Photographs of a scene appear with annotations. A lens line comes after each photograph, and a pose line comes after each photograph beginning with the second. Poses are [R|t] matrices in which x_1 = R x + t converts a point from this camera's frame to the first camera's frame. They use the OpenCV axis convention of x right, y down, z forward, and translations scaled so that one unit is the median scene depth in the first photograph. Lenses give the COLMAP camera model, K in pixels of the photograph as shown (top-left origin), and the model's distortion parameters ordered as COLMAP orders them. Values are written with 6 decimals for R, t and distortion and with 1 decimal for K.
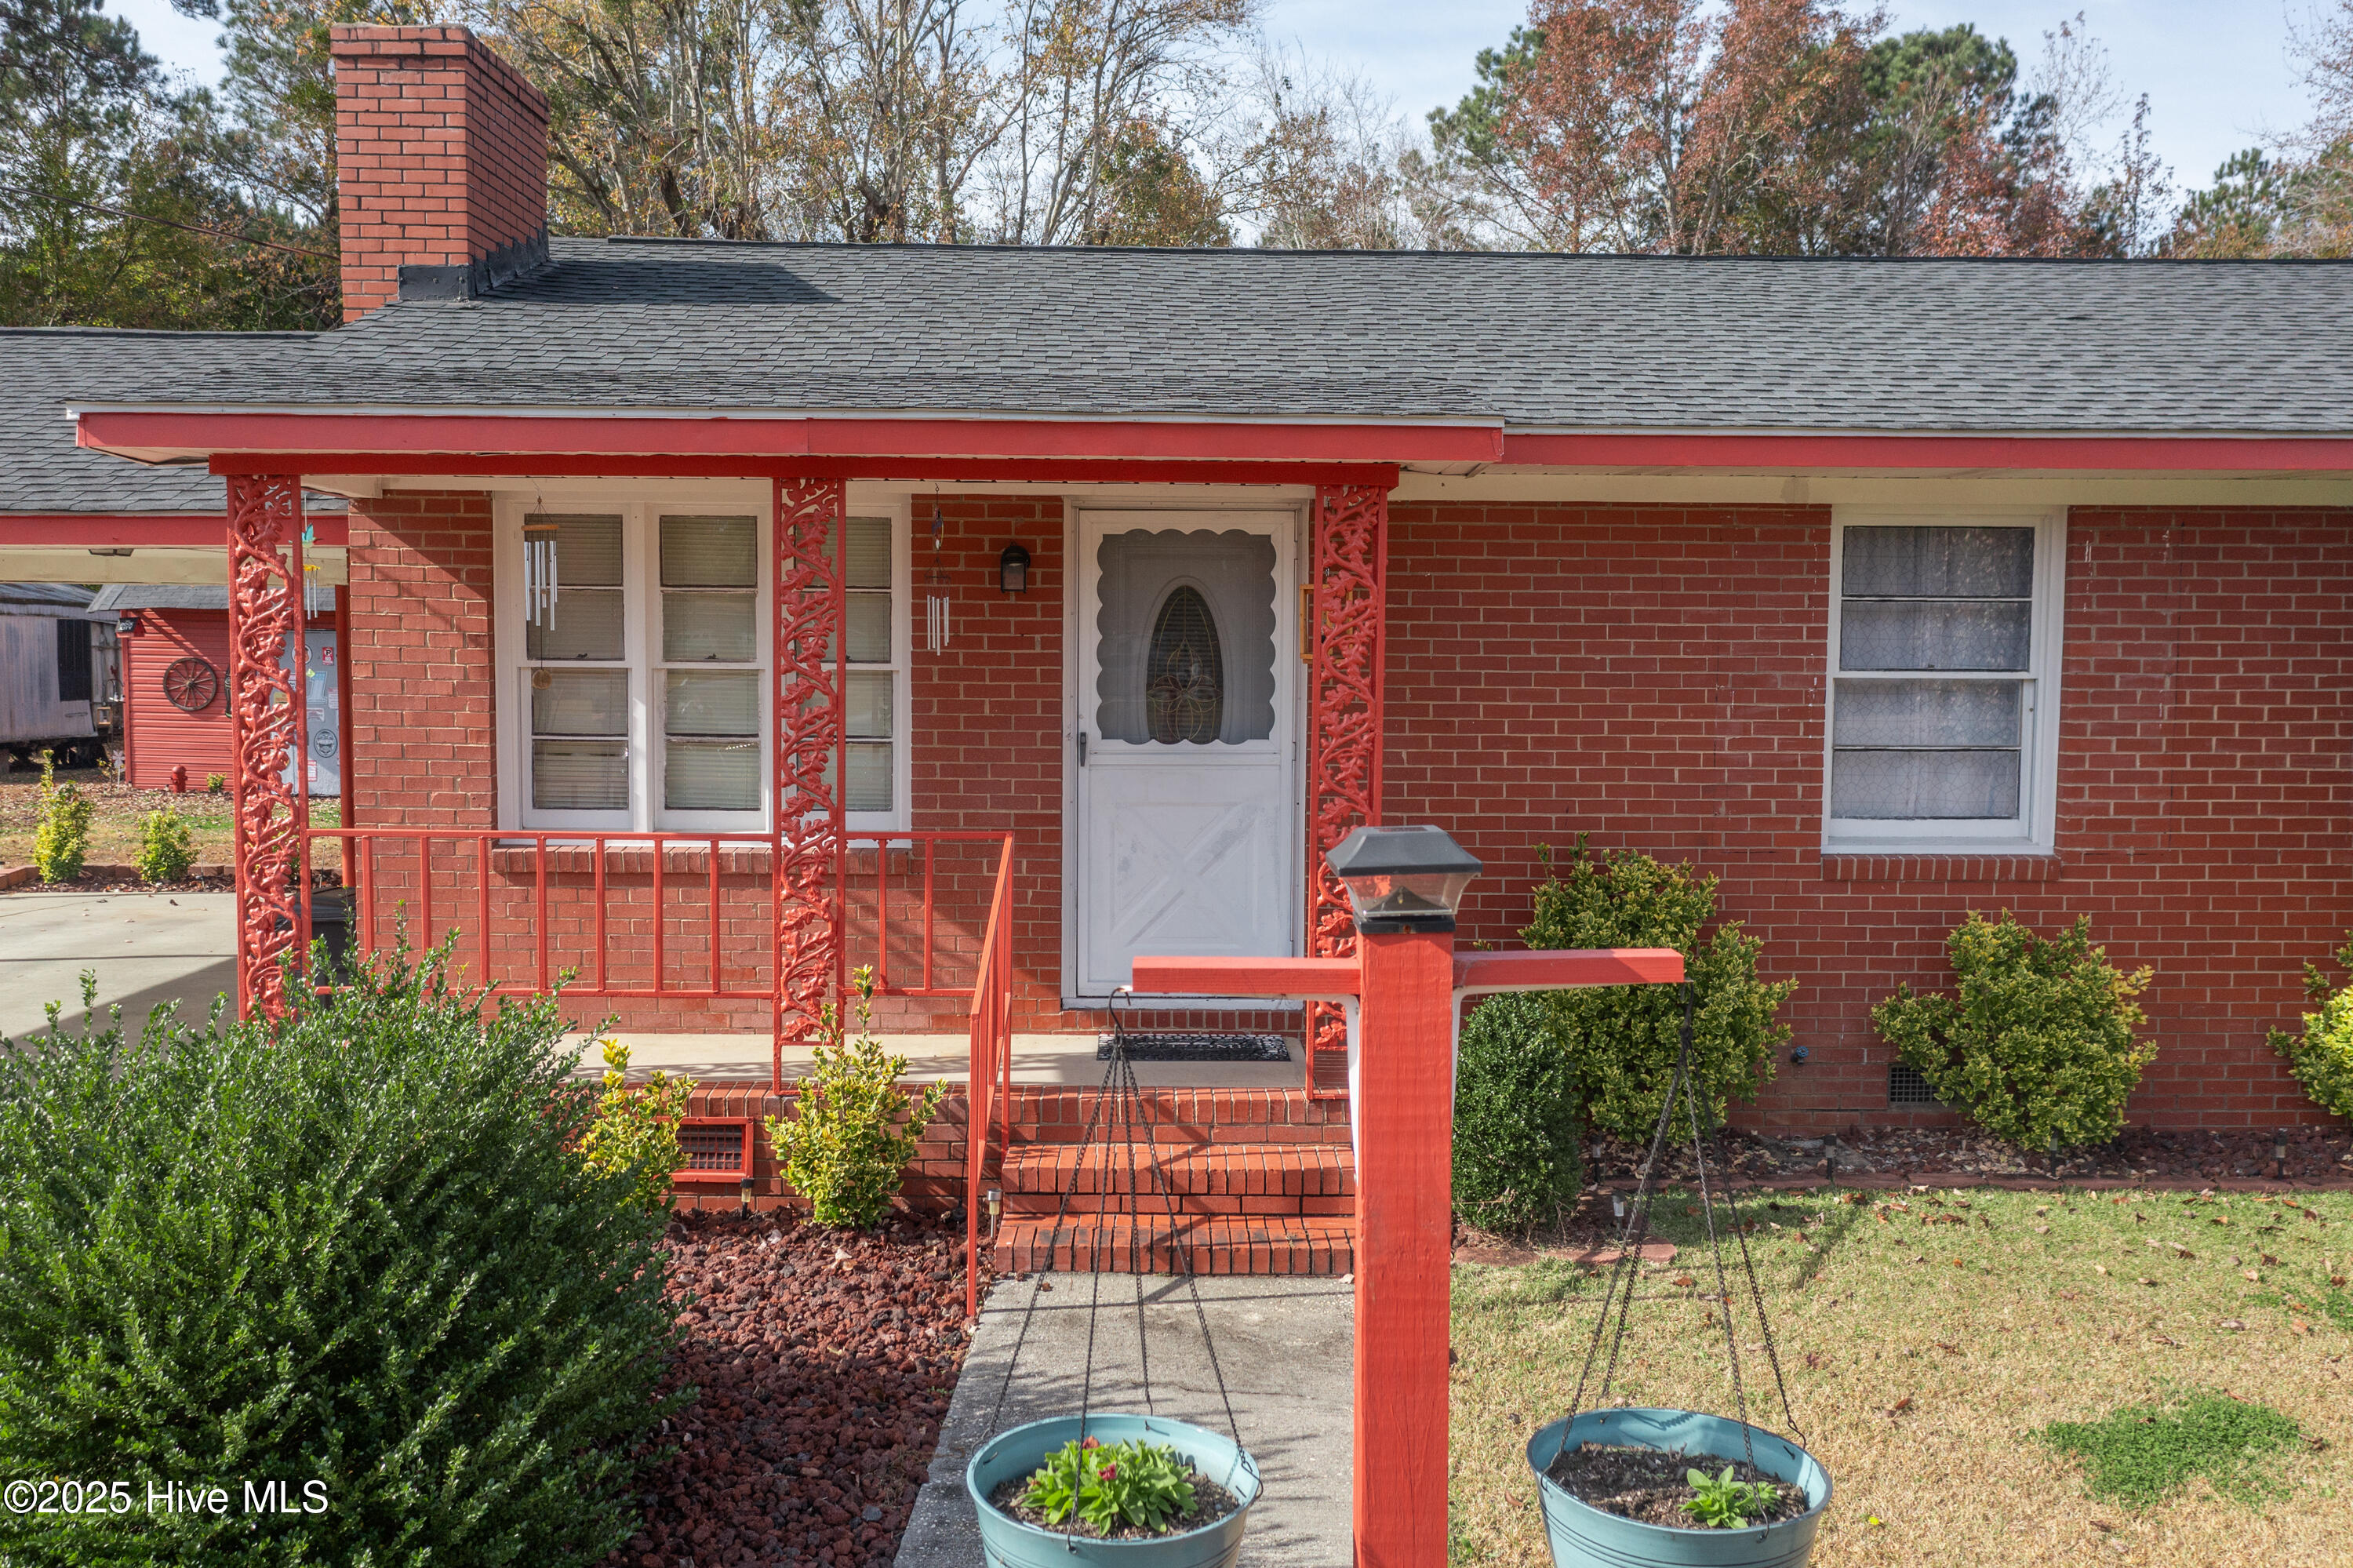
lens RADIAL K [[1914.9, 0, 1181.6], [0, 1914.9, 781.4], [0, 0, 1]] dist [0.002513, 0.004196]
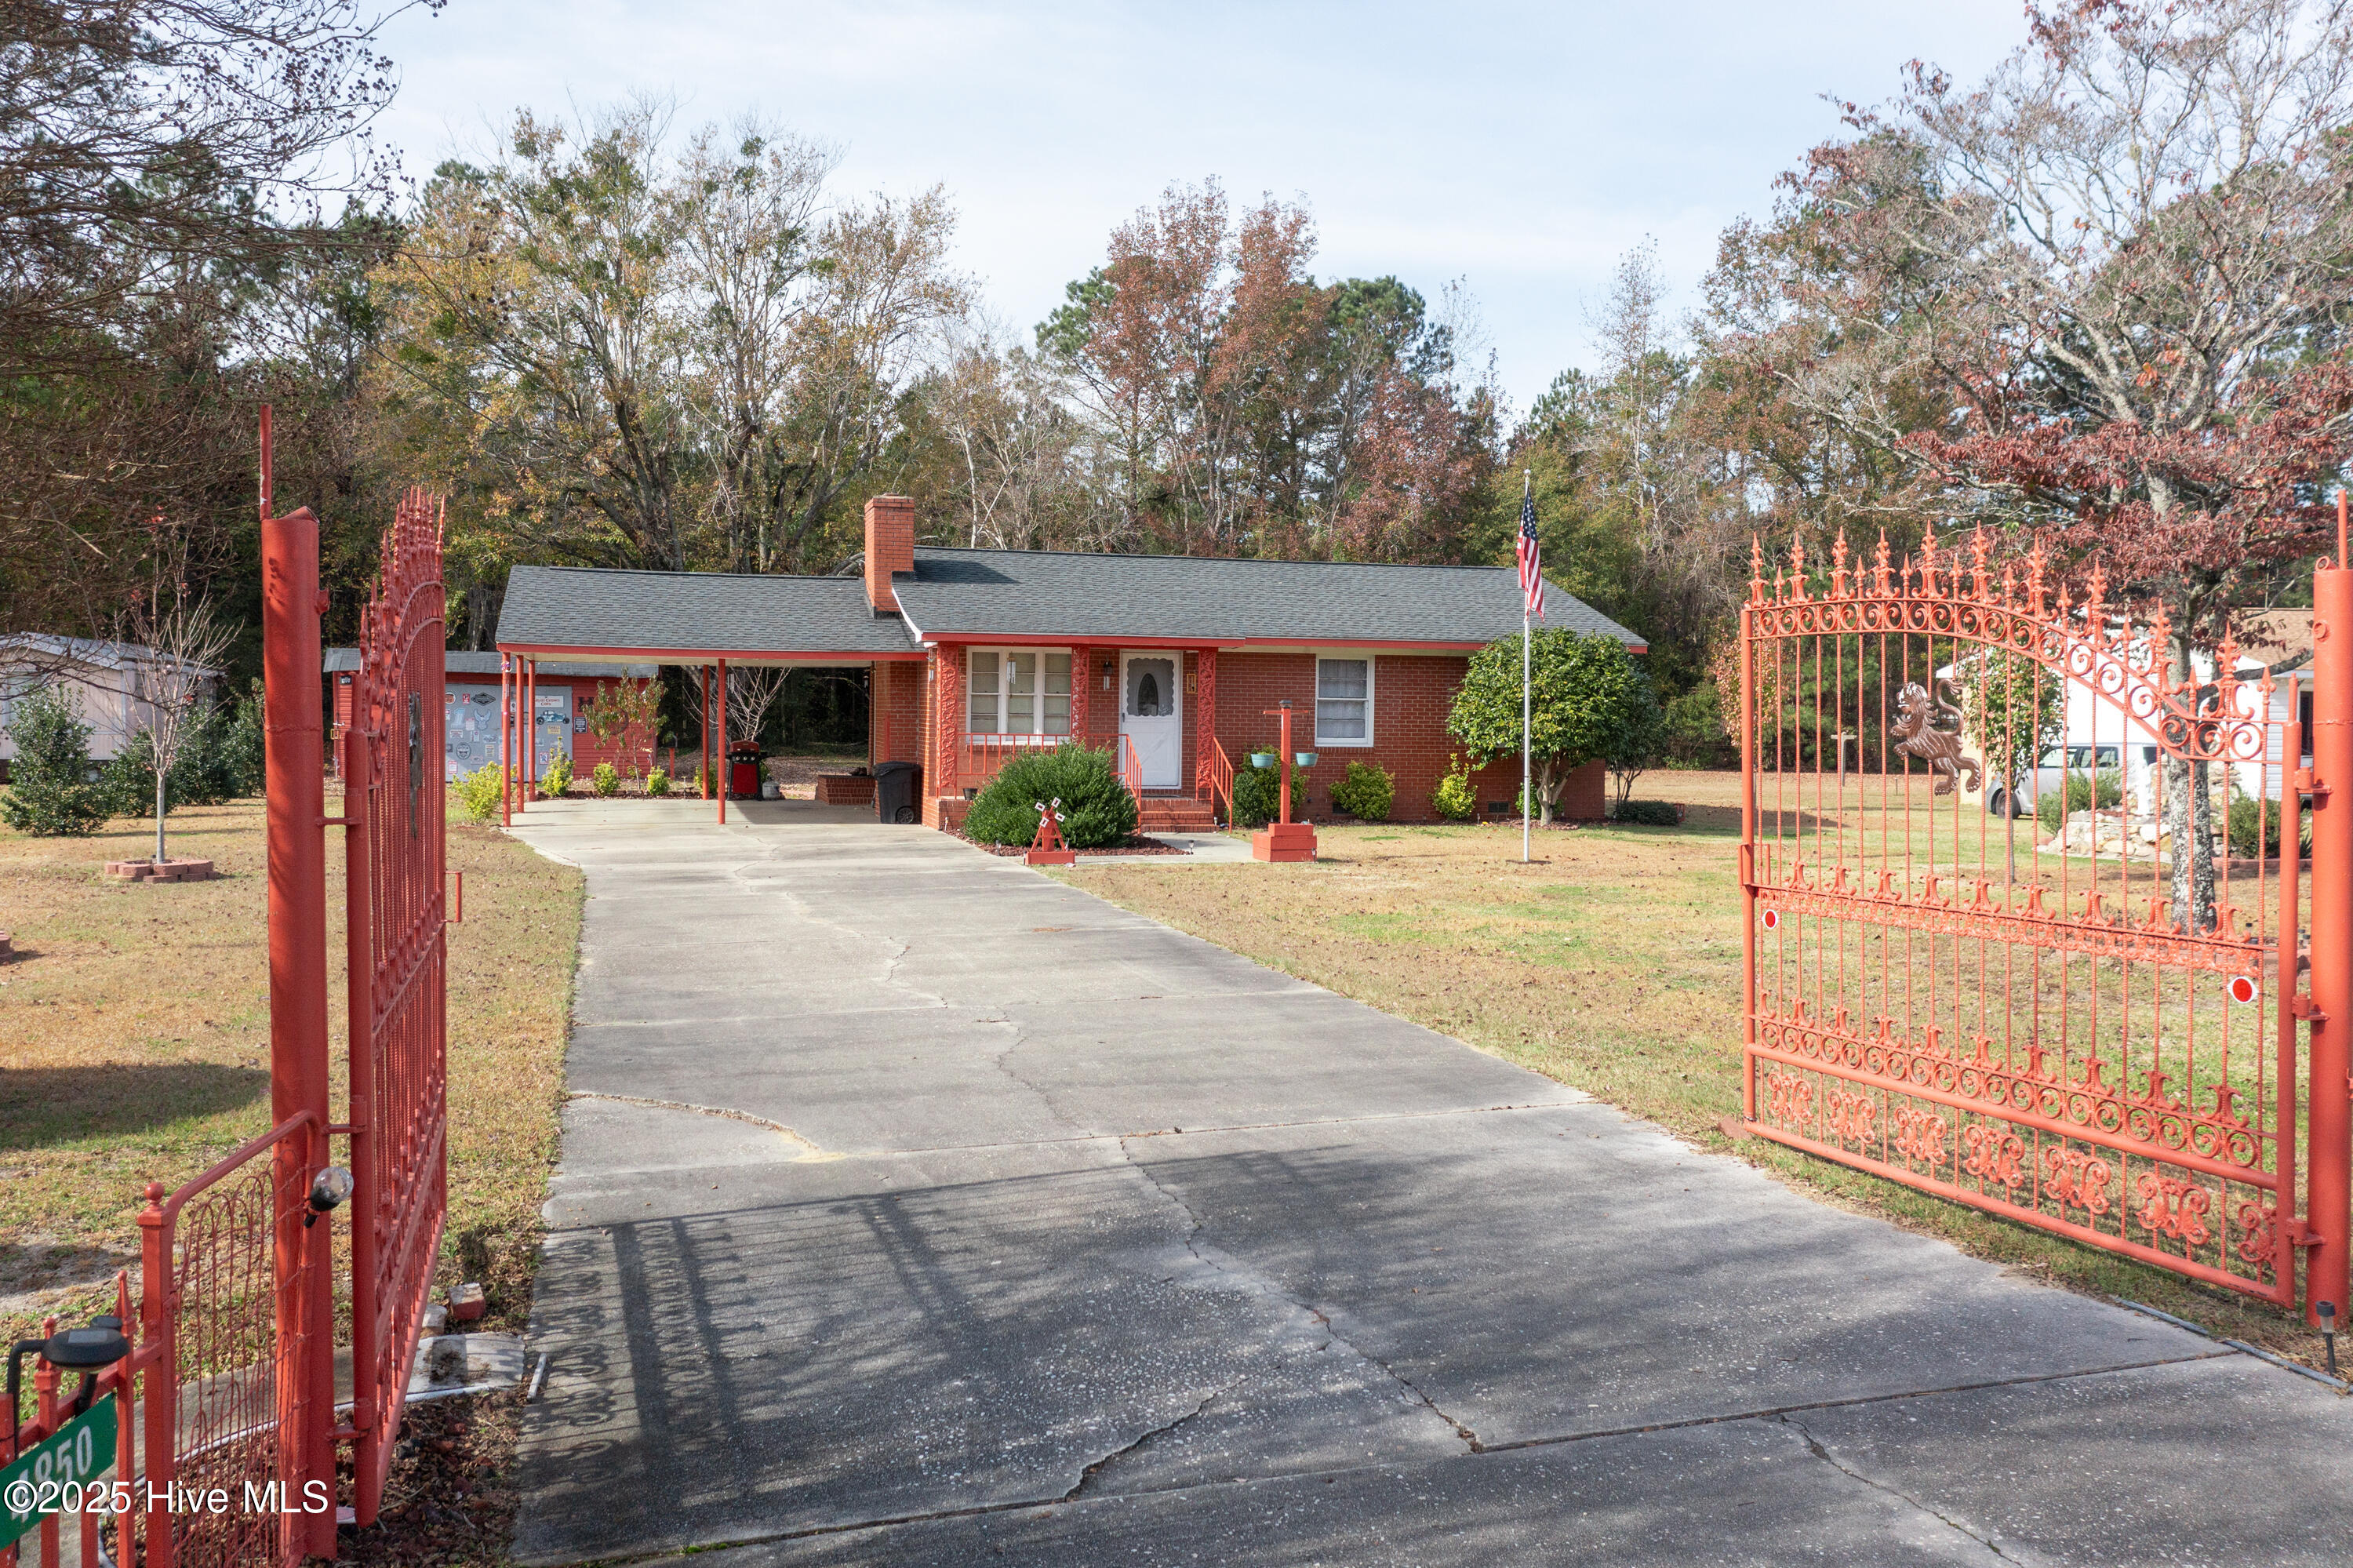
lens RADIAL K [[1876.1, 0, 1173.2], [0, 1876.1, 771.0], [0, 0, 1]] dist [0.000755, 0.003839]
pose [[0.967611, -0.004454, 0.252408, -0.743307], [0.013563, 0.999317, -0.034360, 0.180047], [-0.252083, 0.036670, 0.967011, -2.140388]]
